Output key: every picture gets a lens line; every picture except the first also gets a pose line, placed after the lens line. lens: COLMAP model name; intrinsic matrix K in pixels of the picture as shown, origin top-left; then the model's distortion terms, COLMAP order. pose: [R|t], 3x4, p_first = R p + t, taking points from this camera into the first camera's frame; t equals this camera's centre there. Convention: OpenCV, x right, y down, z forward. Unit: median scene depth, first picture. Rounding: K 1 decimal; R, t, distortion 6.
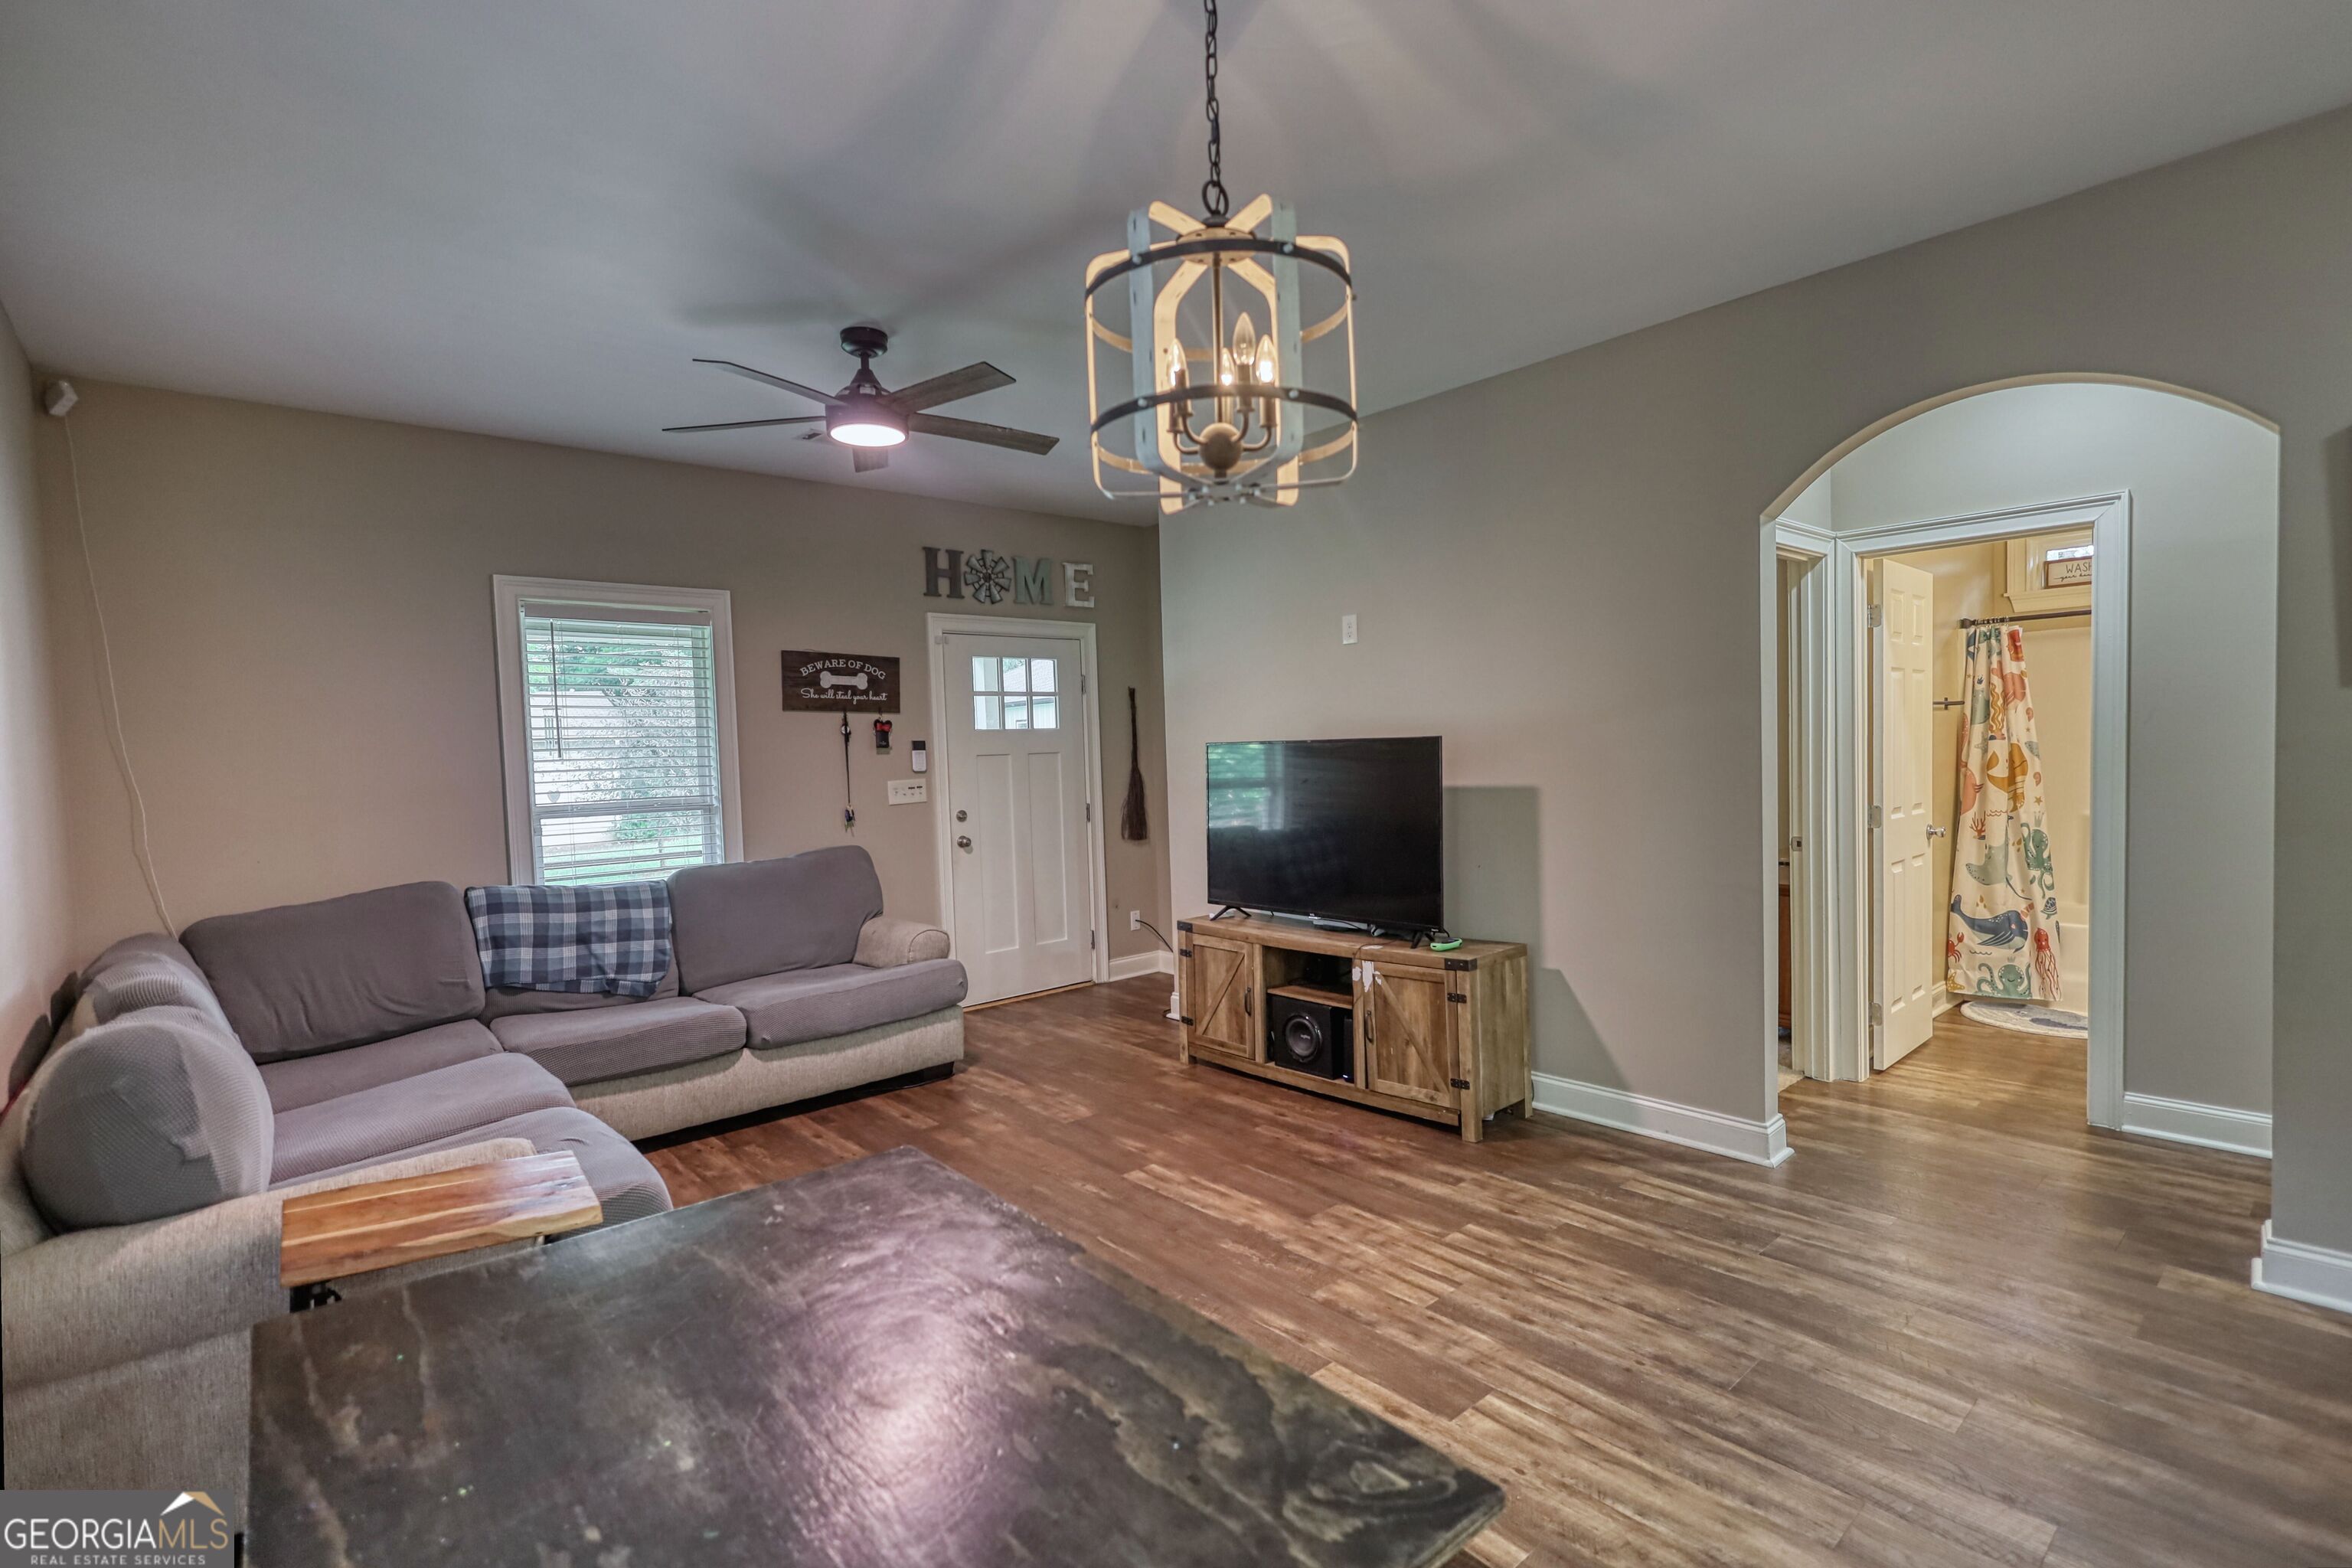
lens RADIAL K [[1096.4, 0, 1176.2], [0, 1096.4, 796.9], [0, 0, 1]] dist [0.000152, -0.000334]
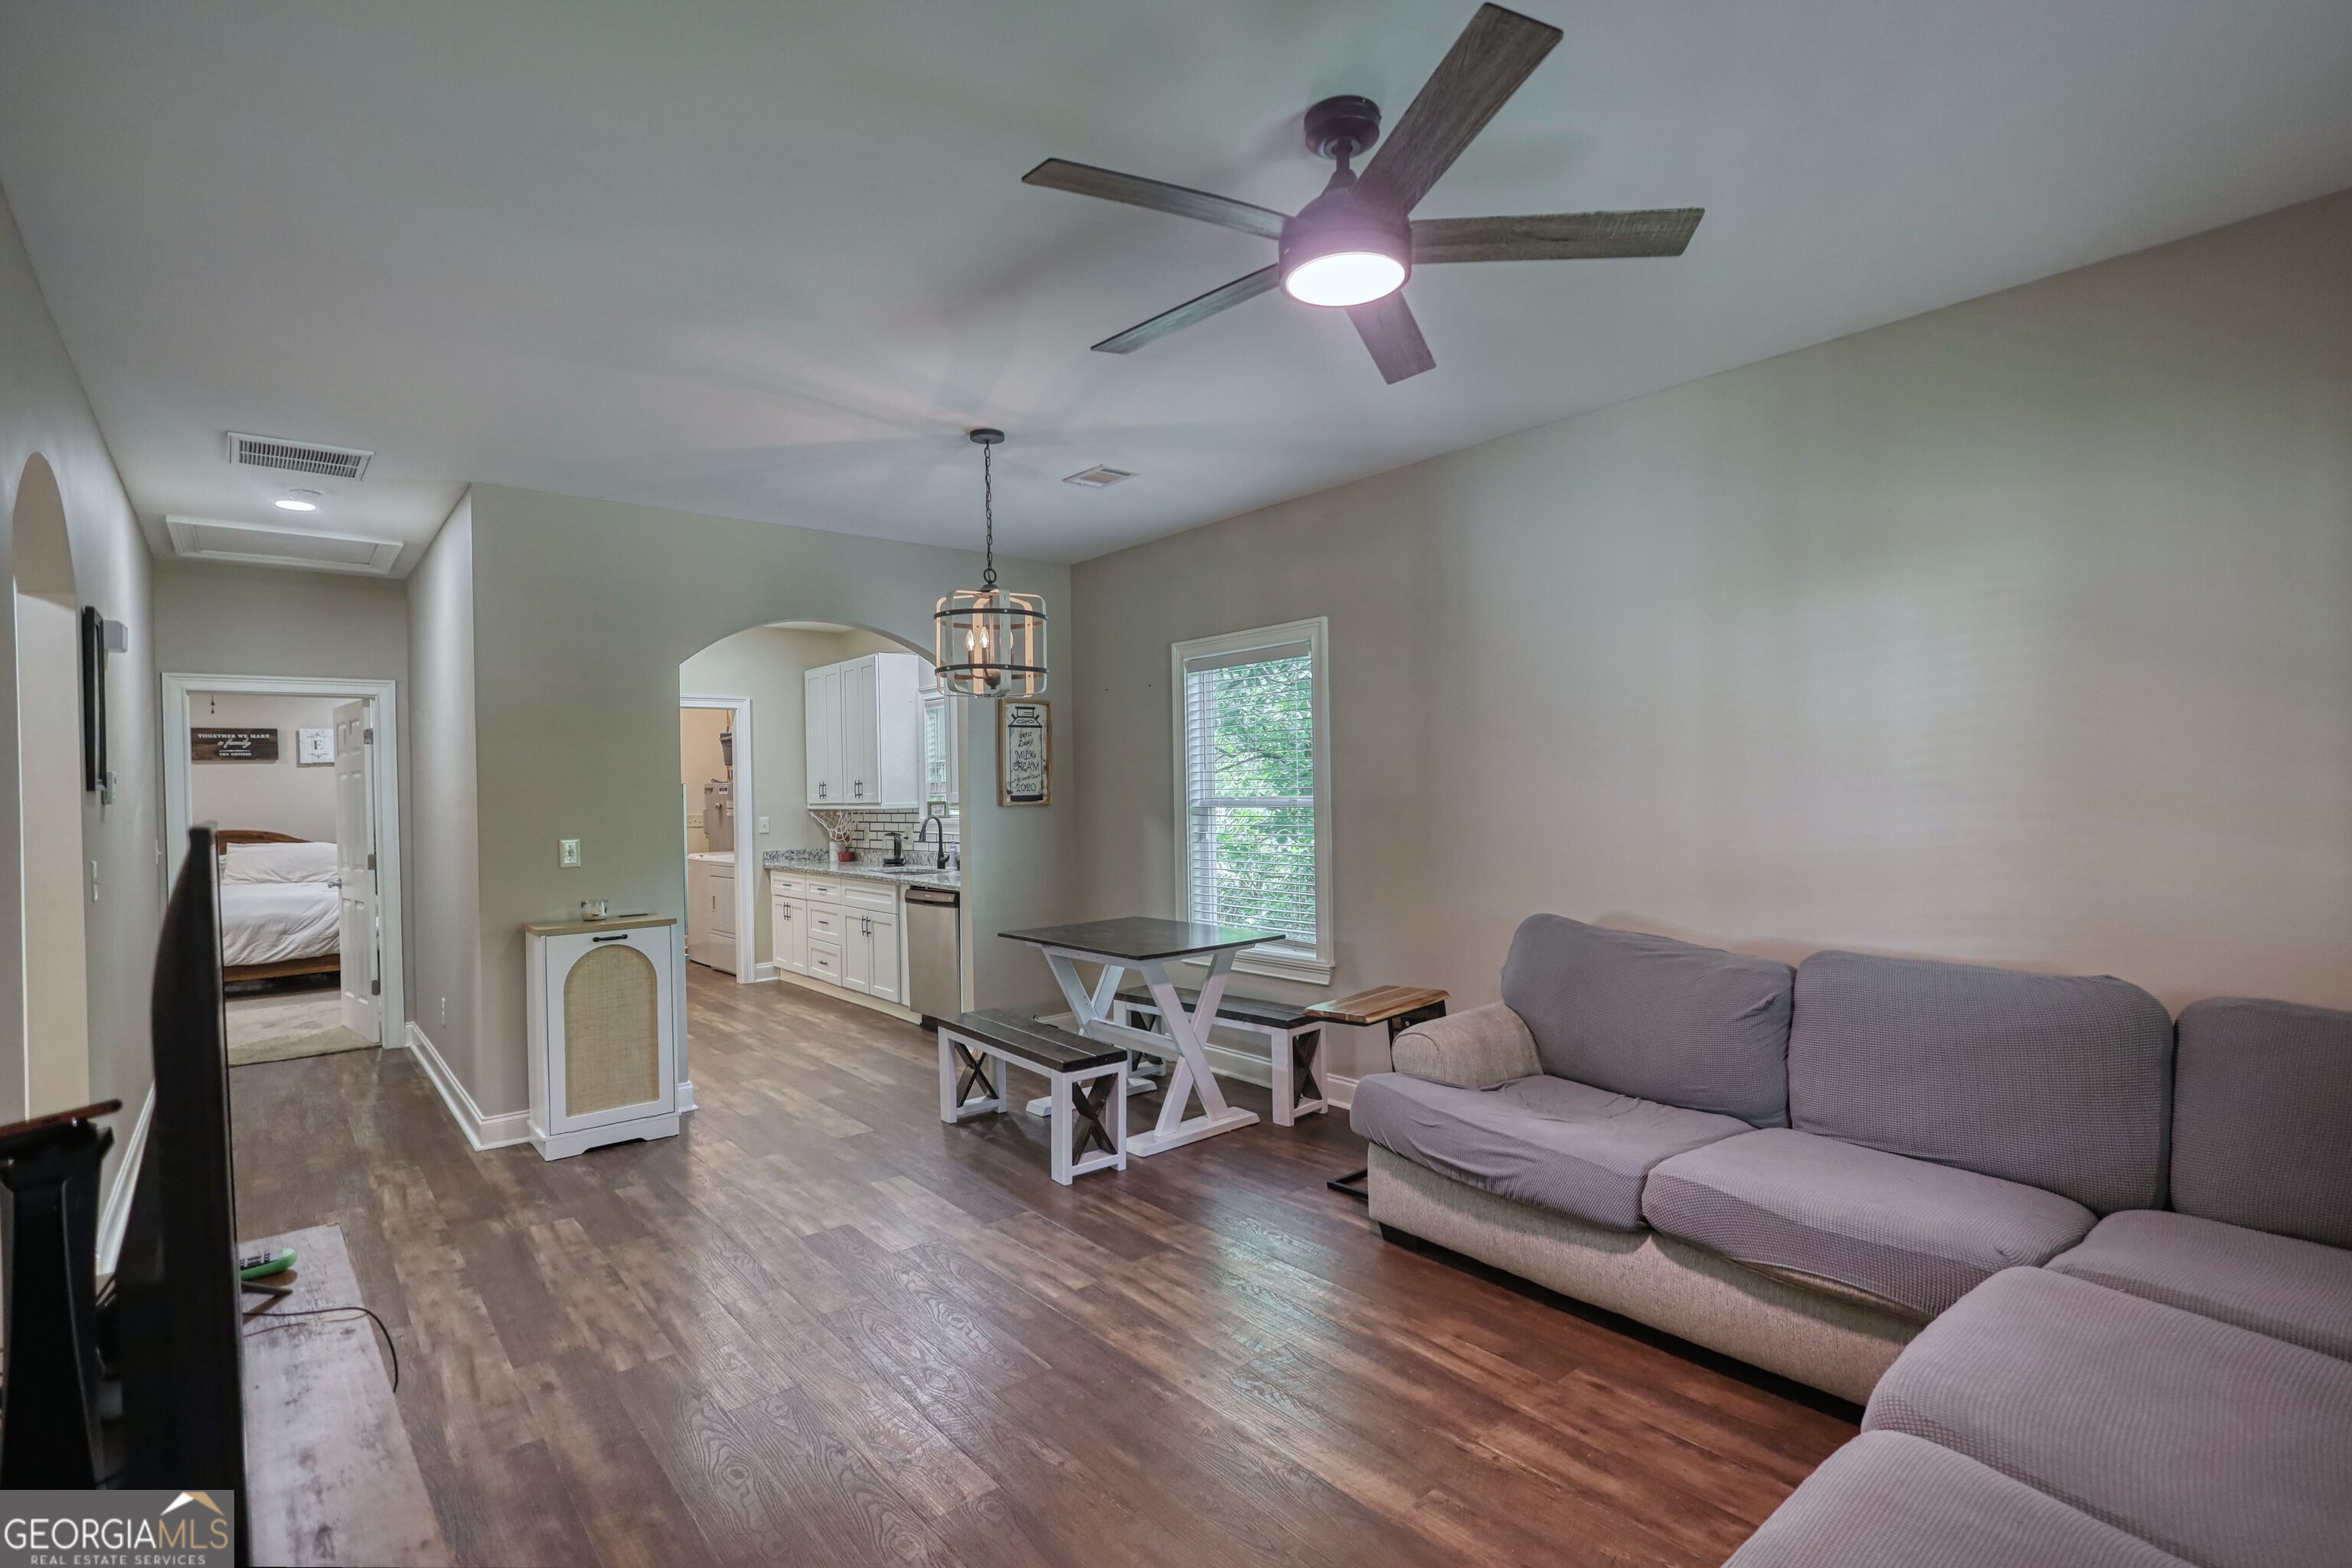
lens RADIAL K [[1096.4, 0, 1176.2], [0, 1096.4, 796.9], [0, 0, 1]] dist [0.000152, -0.000334]
pose [[-0.998873, 0.045899, 0.012100, -0.178549], [0.046415, 0.997836, 0.046577, -0.073468], [-0.009936, 0.047086, -0.998841, 1.613437]]
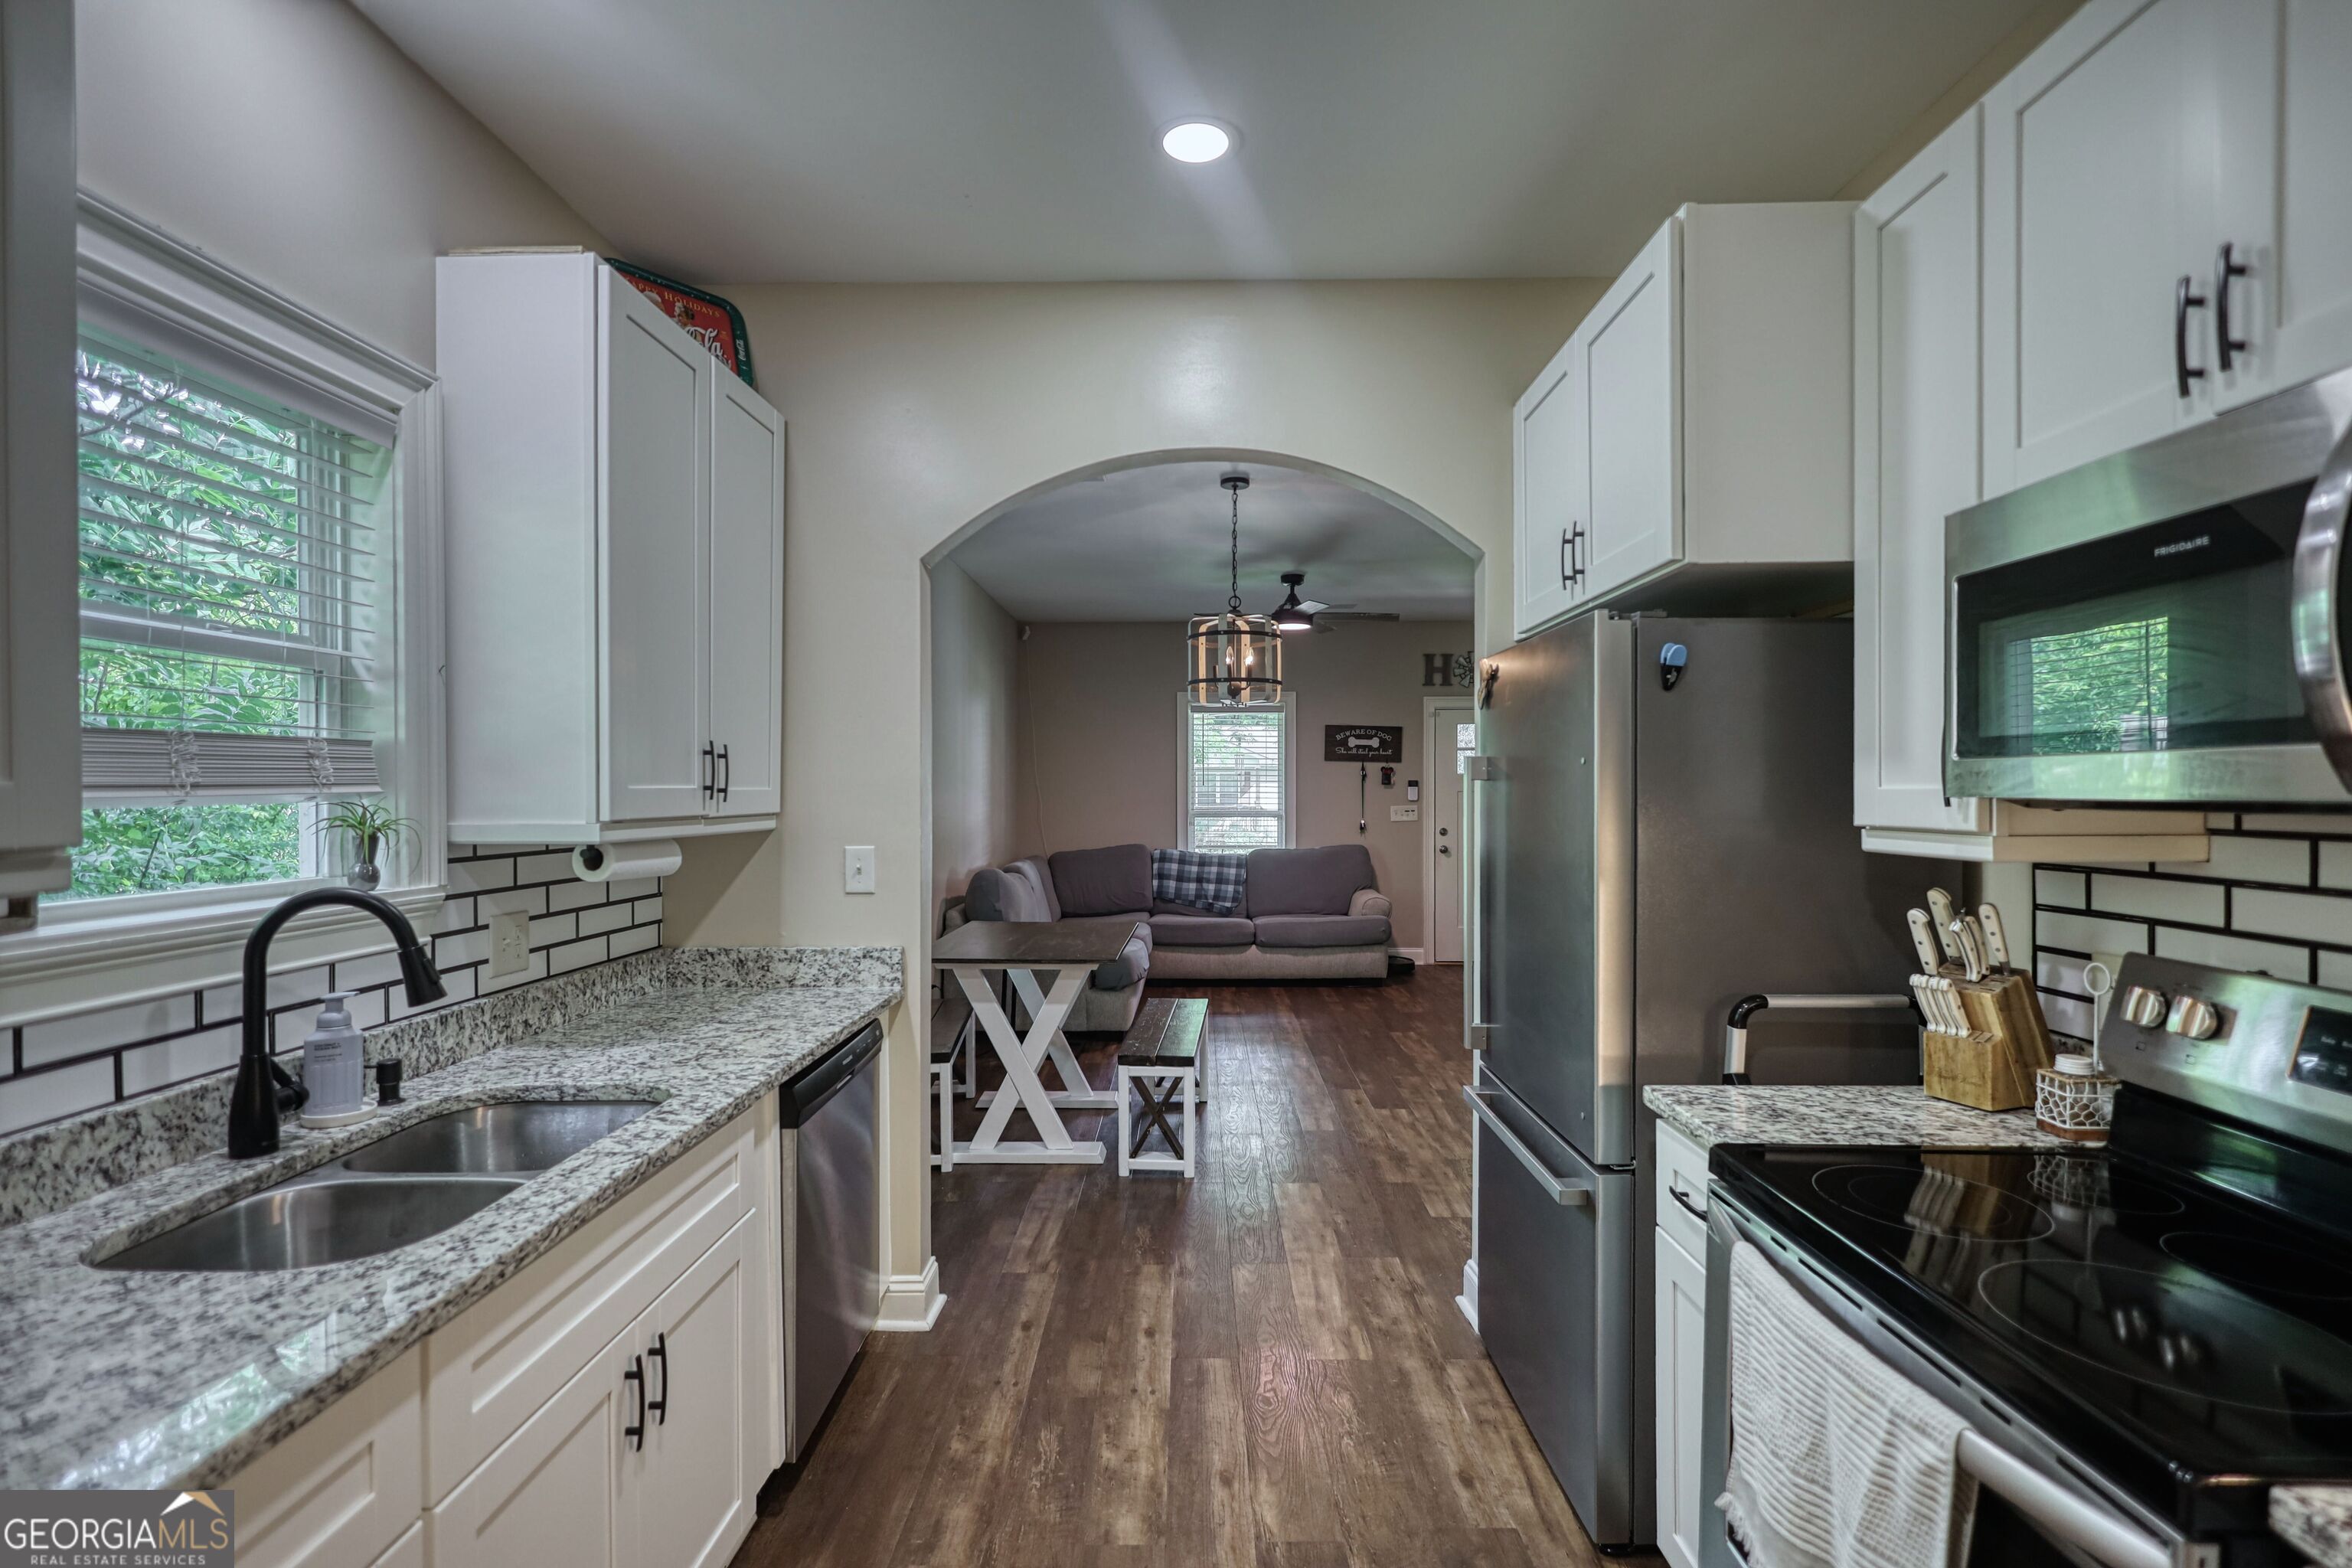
lens RADIAL K [[1076.3, 0, 1197.8], [0, 1076.3, 780.3], [0, 0, 1]] dist [0.001041, 0.000138]
pose [[0.754769, 0.028399, -0.655375, 0.847934], [-0.052916, 0.998443, -0.017676, -0.014755], [0.653853, 0.048021, 0.755096, -0.538259]]
